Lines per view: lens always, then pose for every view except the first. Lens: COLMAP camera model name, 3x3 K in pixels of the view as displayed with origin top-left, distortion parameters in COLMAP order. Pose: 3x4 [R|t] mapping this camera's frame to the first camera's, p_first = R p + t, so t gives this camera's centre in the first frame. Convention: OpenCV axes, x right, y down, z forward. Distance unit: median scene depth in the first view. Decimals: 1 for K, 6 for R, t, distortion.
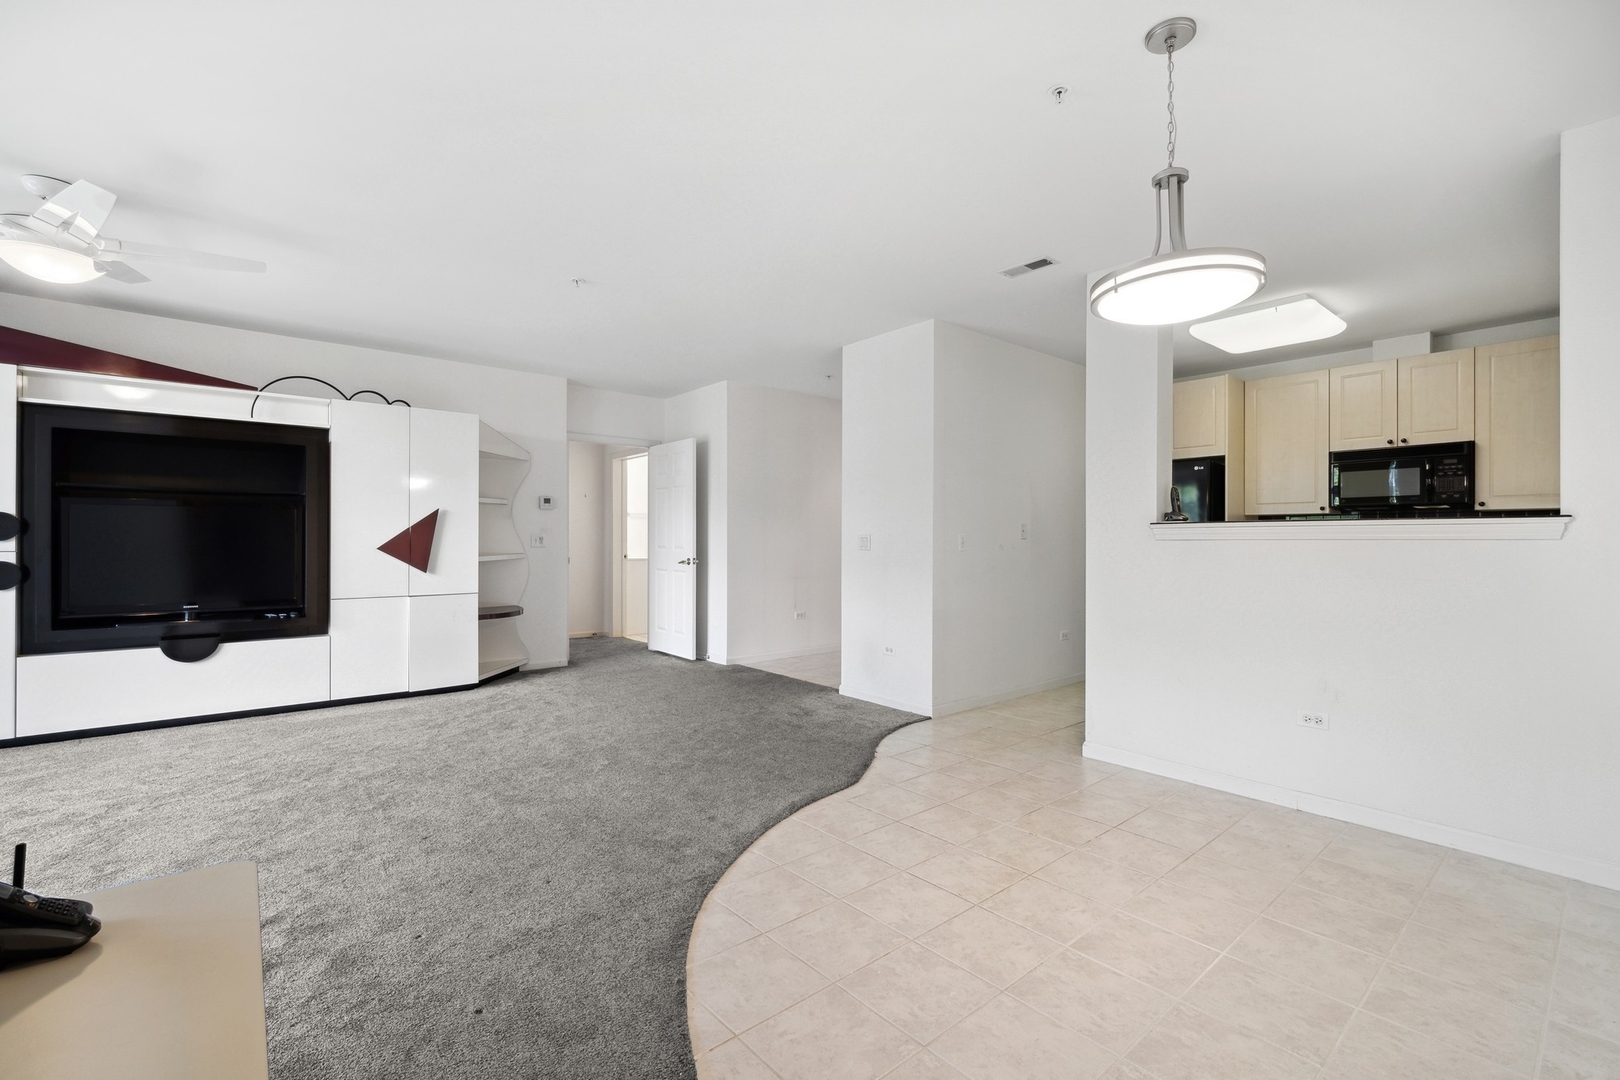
lens RADIAL K [[699.4, 0, 803.8], [0, 699.4, 534.8], [0, 0, 1]] dist [0.001070, 0.000171]
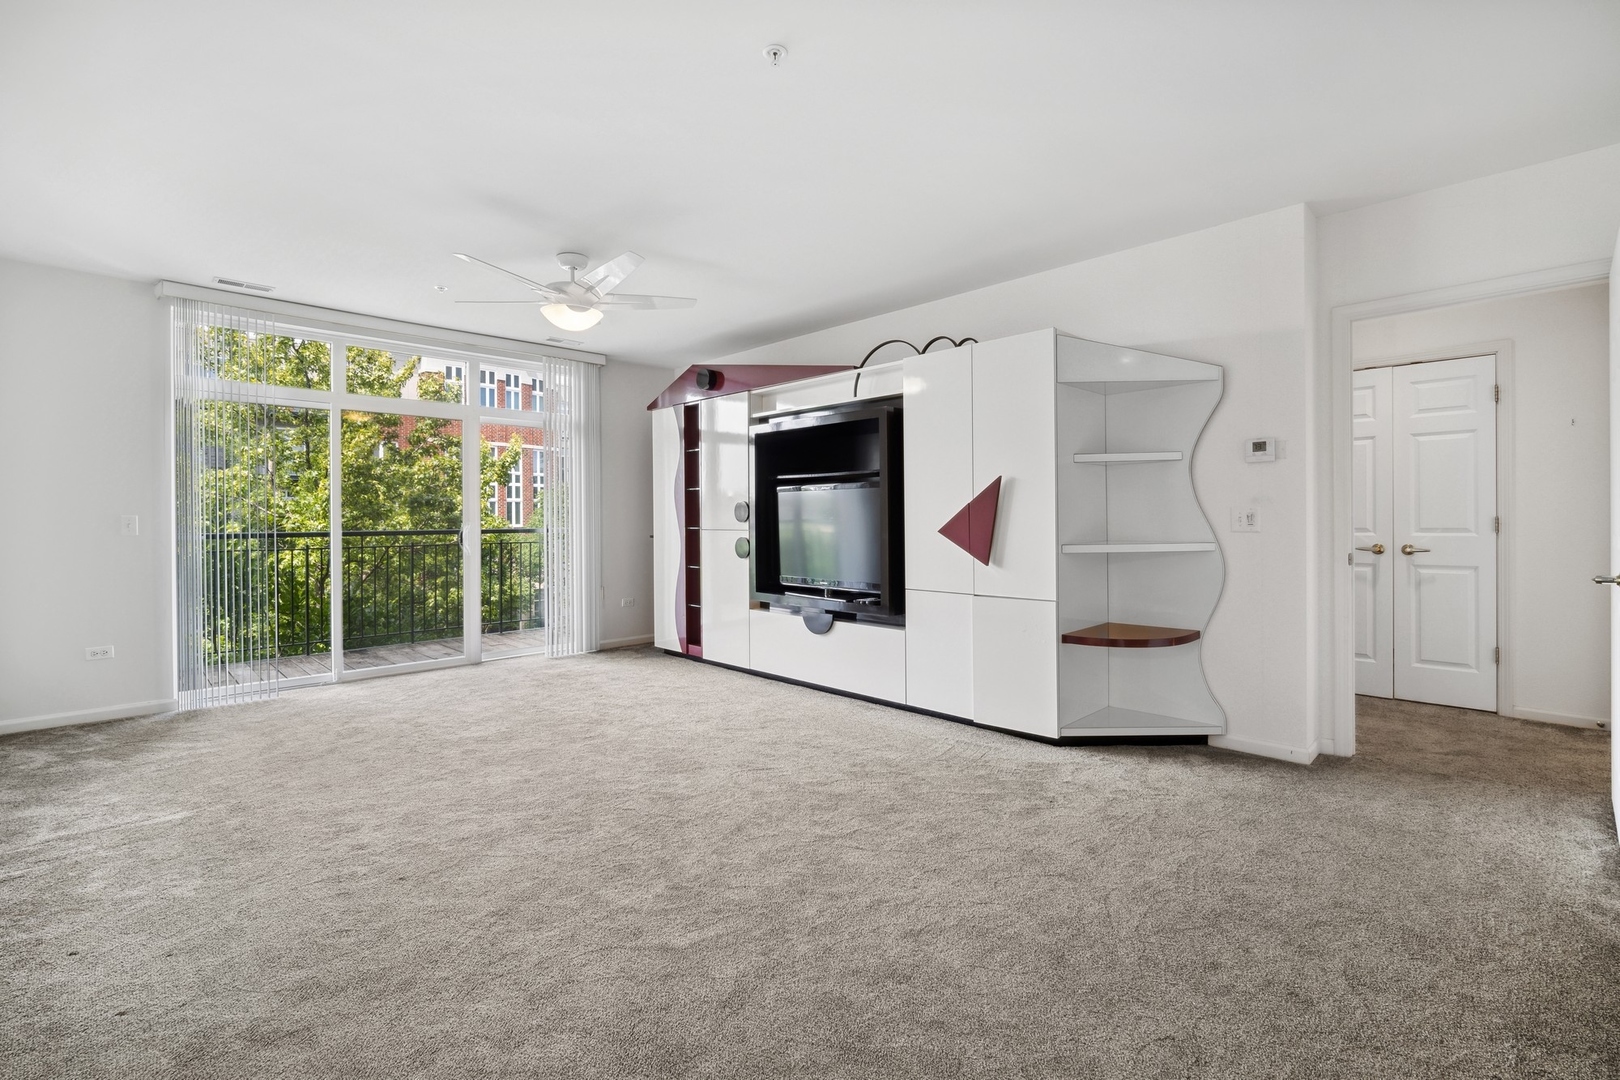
lens RADIAL K [[699.4, 0, 803.8], [0, 699.4, 534.8], [0, 0, 1]] dist [0.001070, 0.000171]
pose [[0.106156, 0.011799, -0.994280, 0.167823], [0.009231, 0.999875, 0.012851, 0.011739], [0.994307, -0.010542, 0.106034, 0.739554]]
